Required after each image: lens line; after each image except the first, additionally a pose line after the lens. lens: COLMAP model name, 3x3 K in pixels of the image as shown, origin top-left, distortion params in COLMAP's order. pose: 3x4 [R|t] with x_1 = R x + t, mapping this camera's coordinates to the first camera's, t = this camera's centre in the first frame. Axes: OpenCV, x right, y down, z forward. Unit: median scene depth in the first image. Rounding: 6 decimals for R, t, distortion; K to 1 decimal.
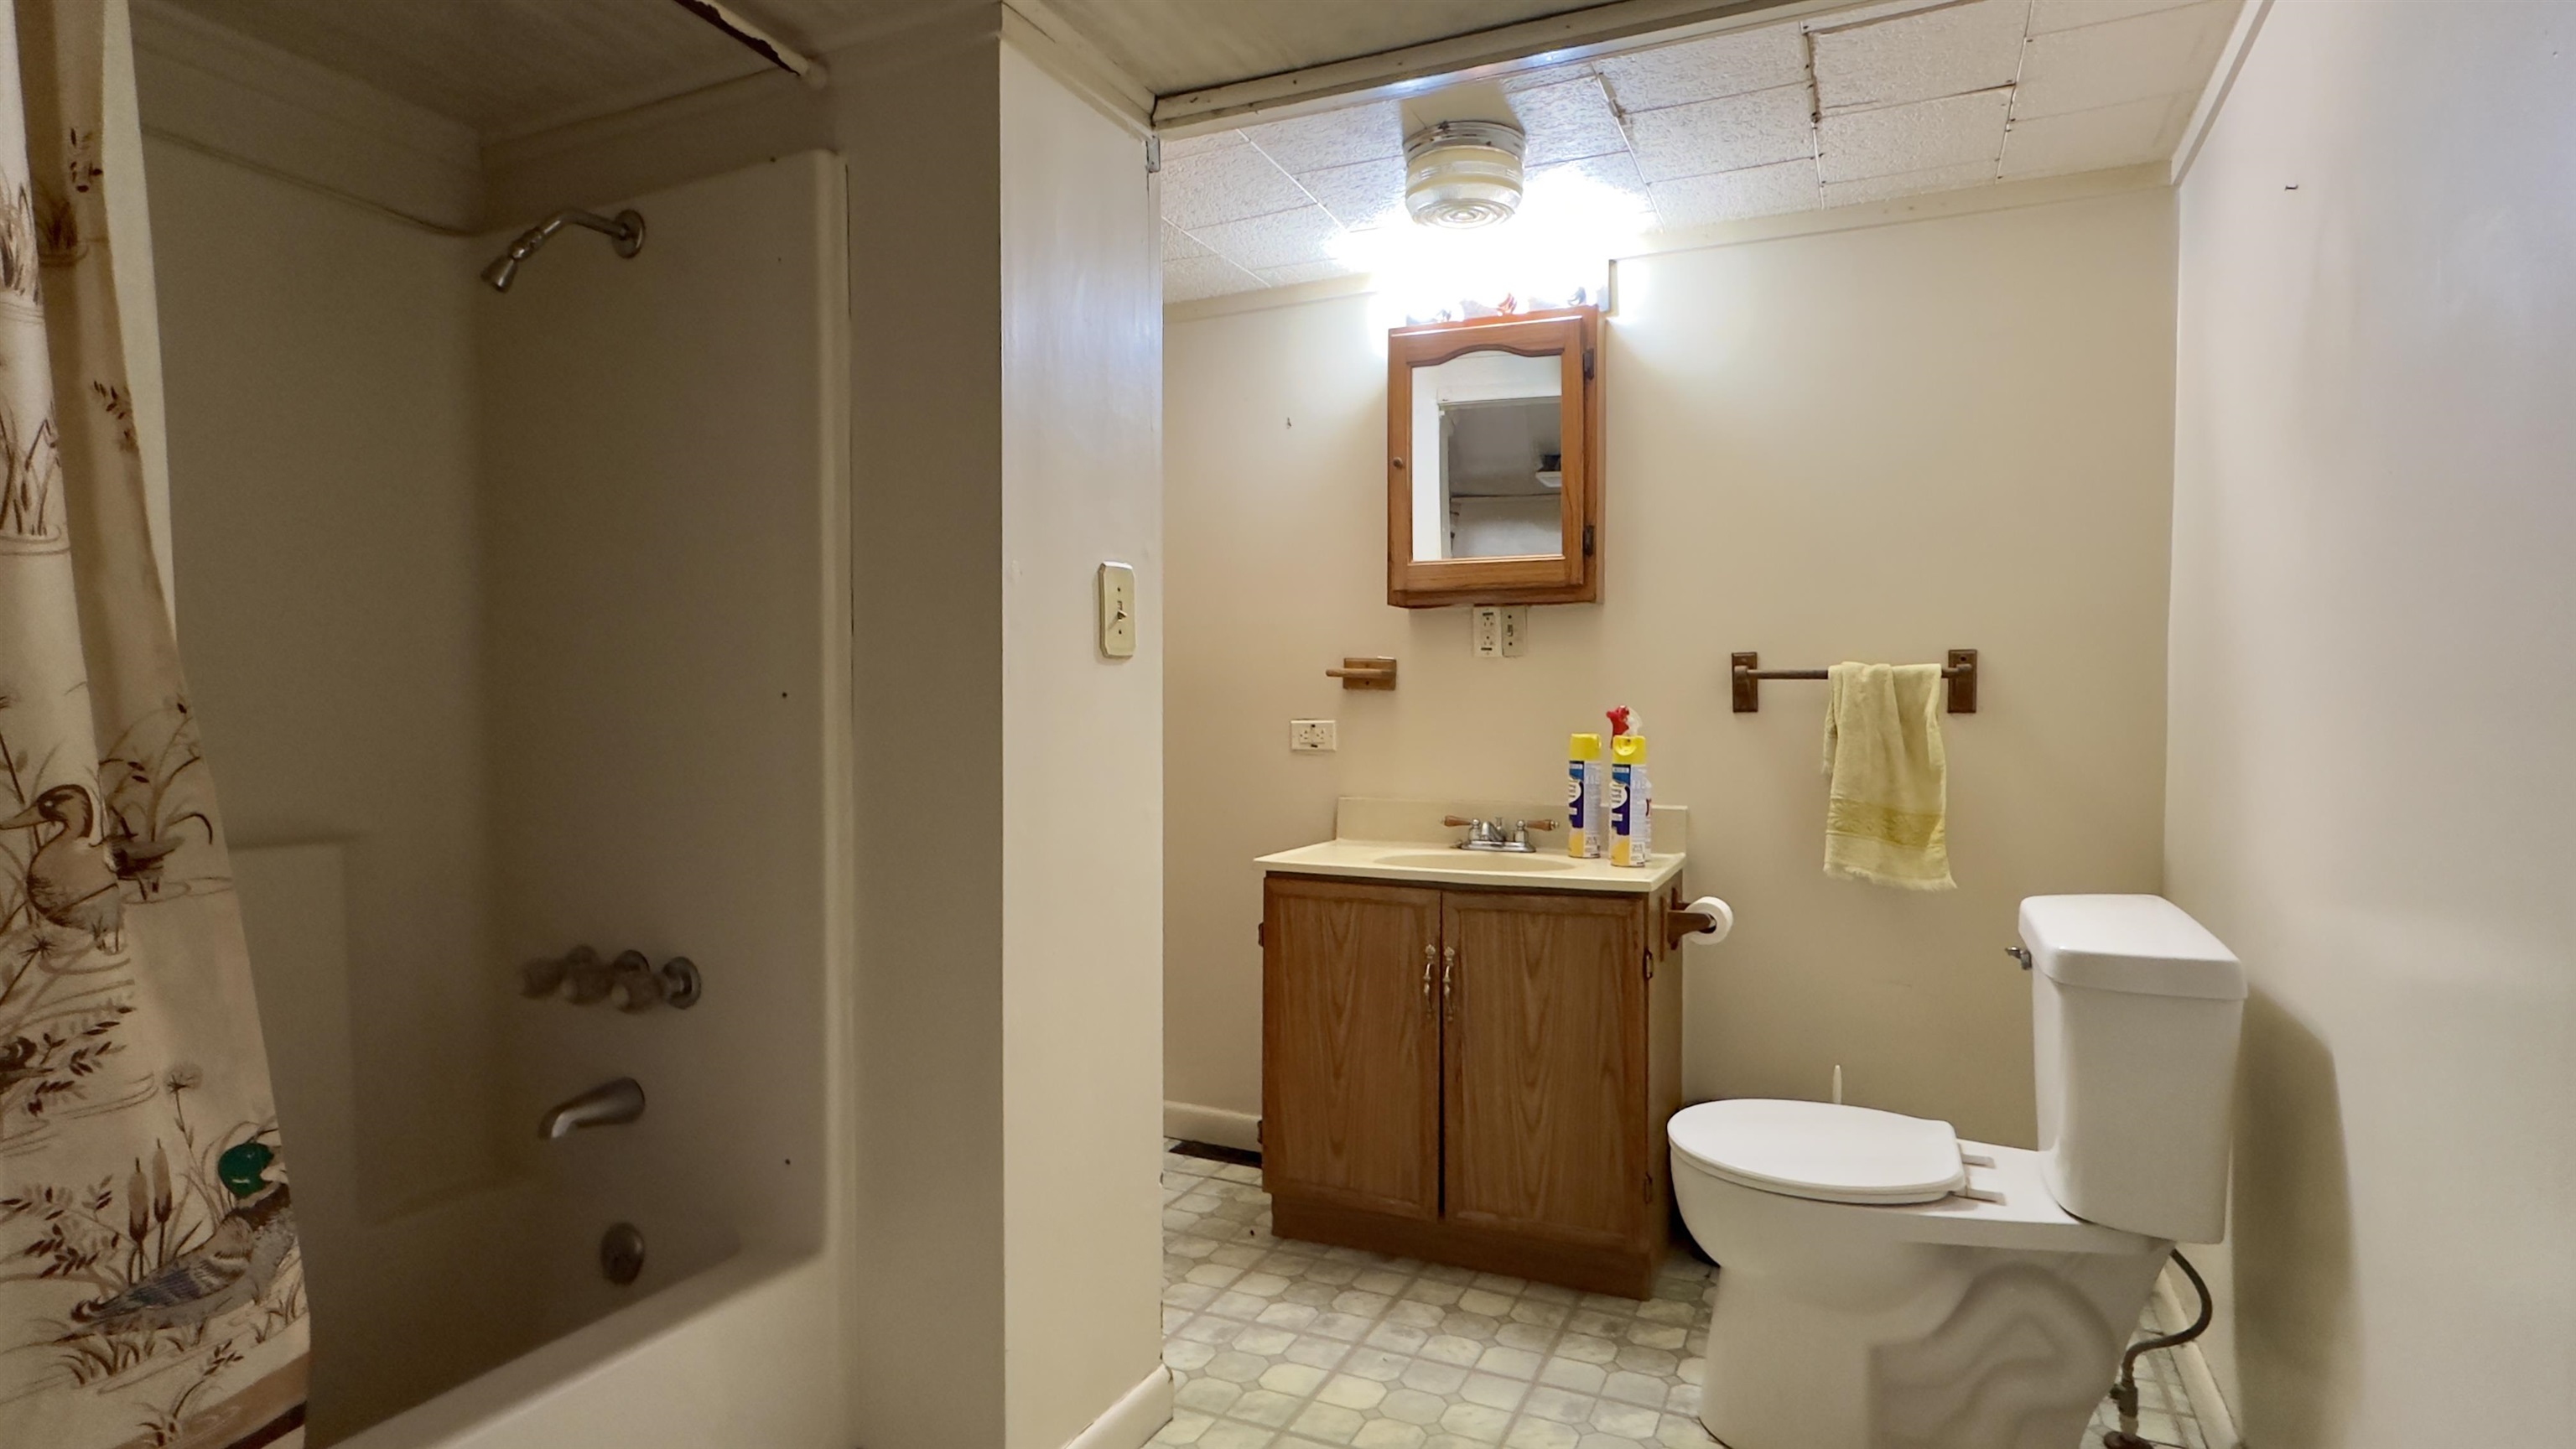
lens RADIAL K [[1326.0, 0, 1279.1], [0, 1326.0, 723.9], [0, 0, 1]] dist [-0.003819, 0.002512]
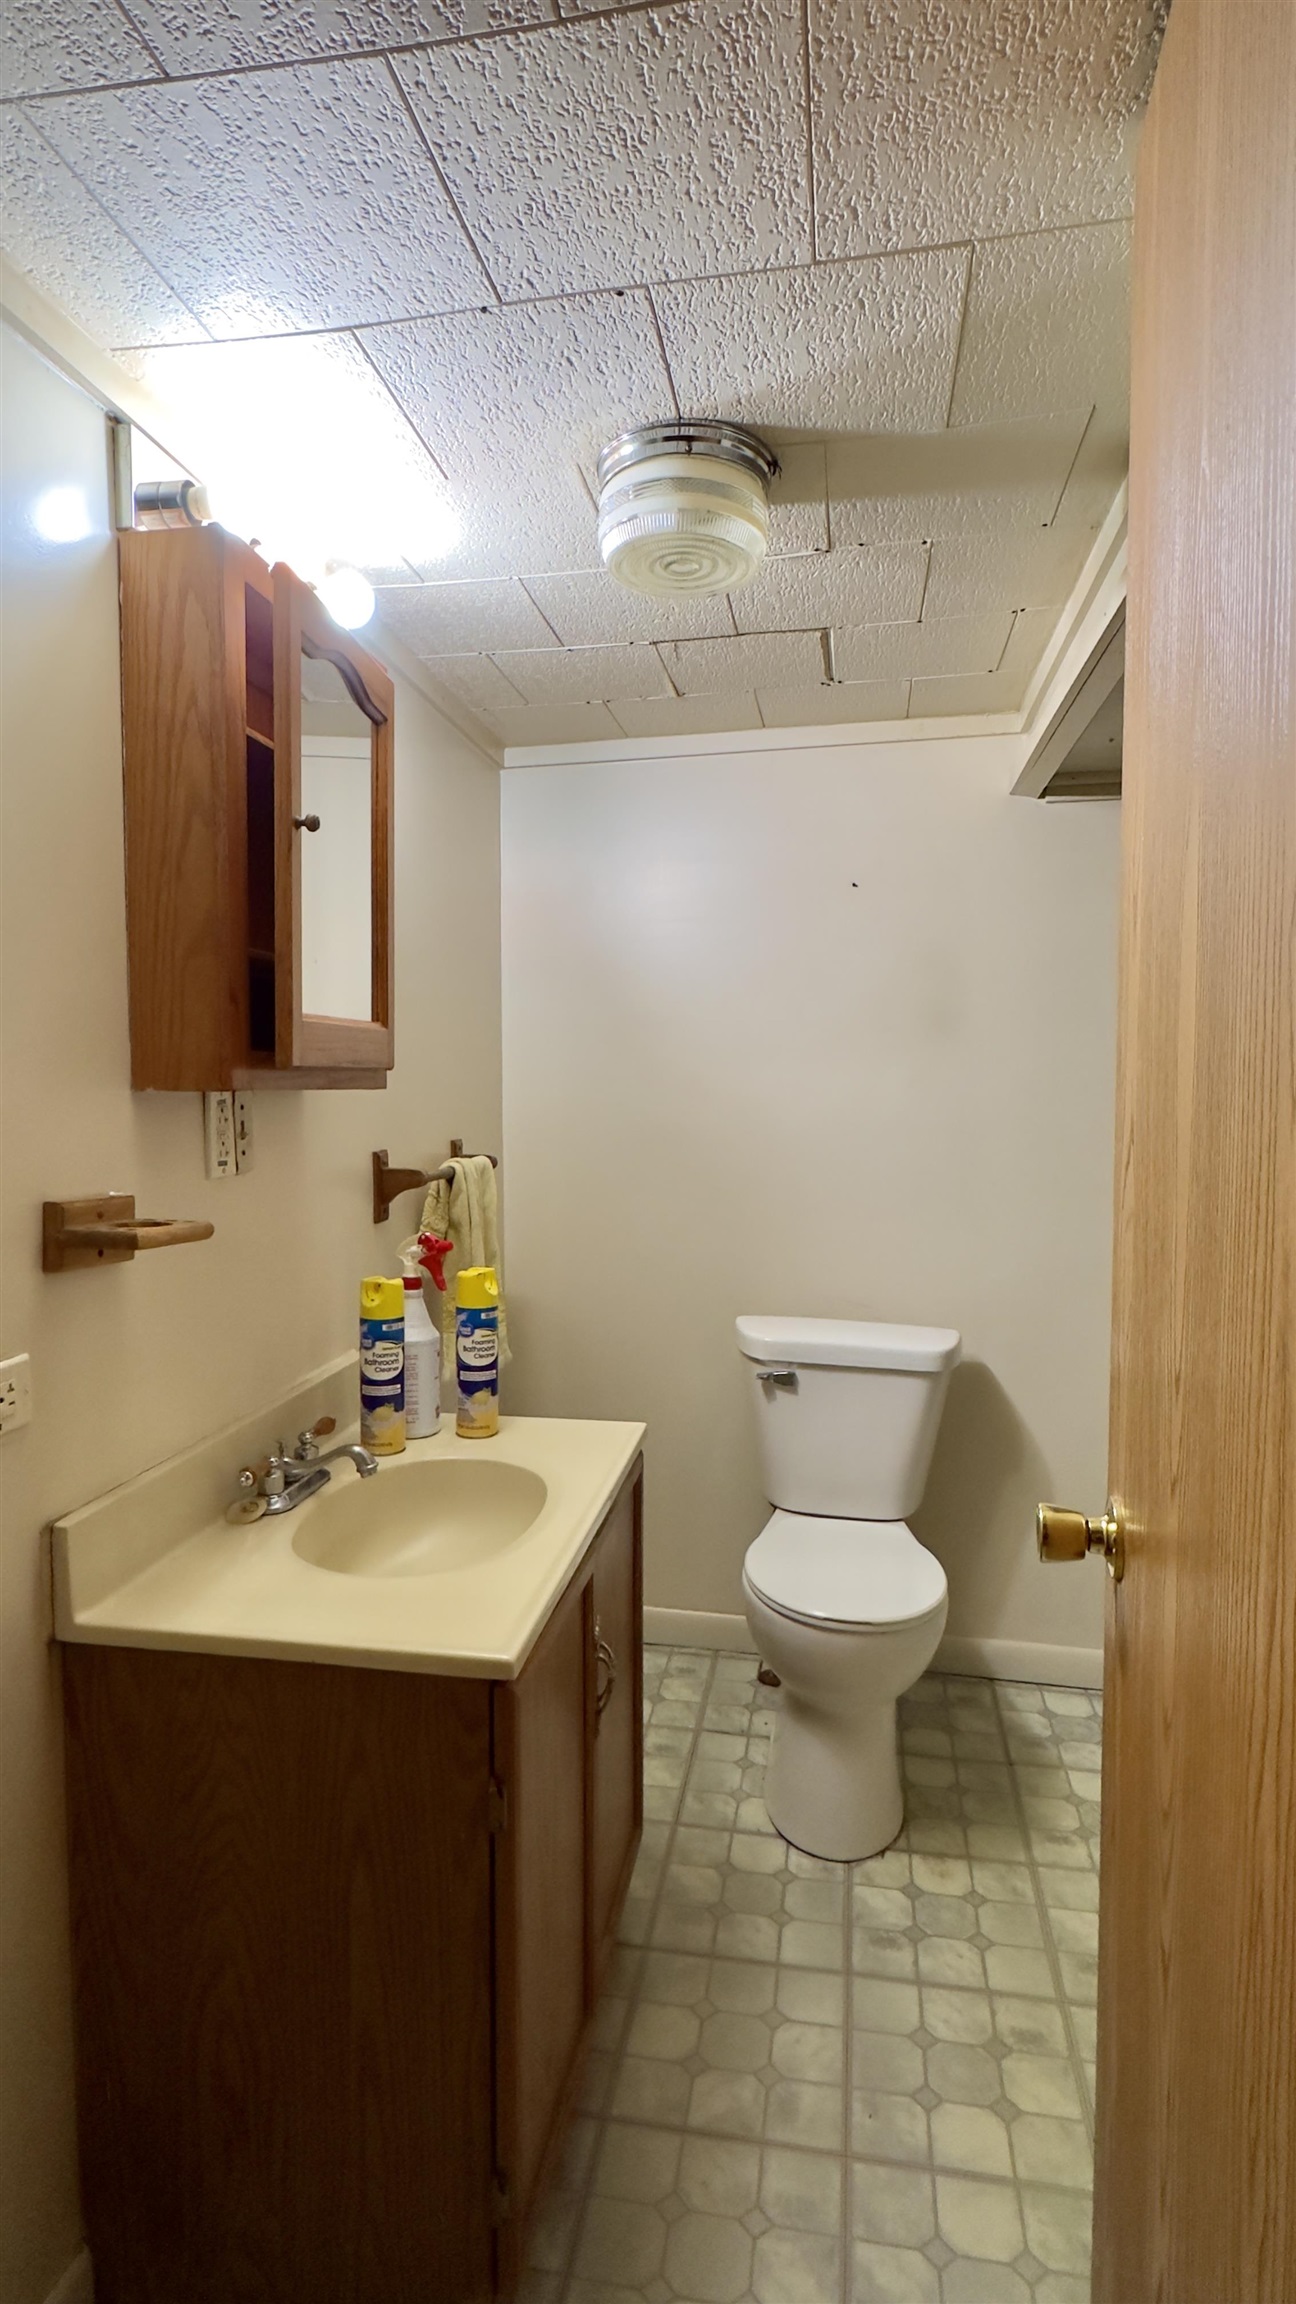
lens RADIAL K [[1186.0, 0, 634.8], [0, 1186.0, 1157.6], [0, 0, 1]] dist [-0.003819, 0.002512]
pose [[-0.252398, -0.070260, 0.965069, -0.499116], [0.000184, 0.997357, 0.072659, -0.125817], [-0.967623, 0.018517, -0.251718, 1.261466]]
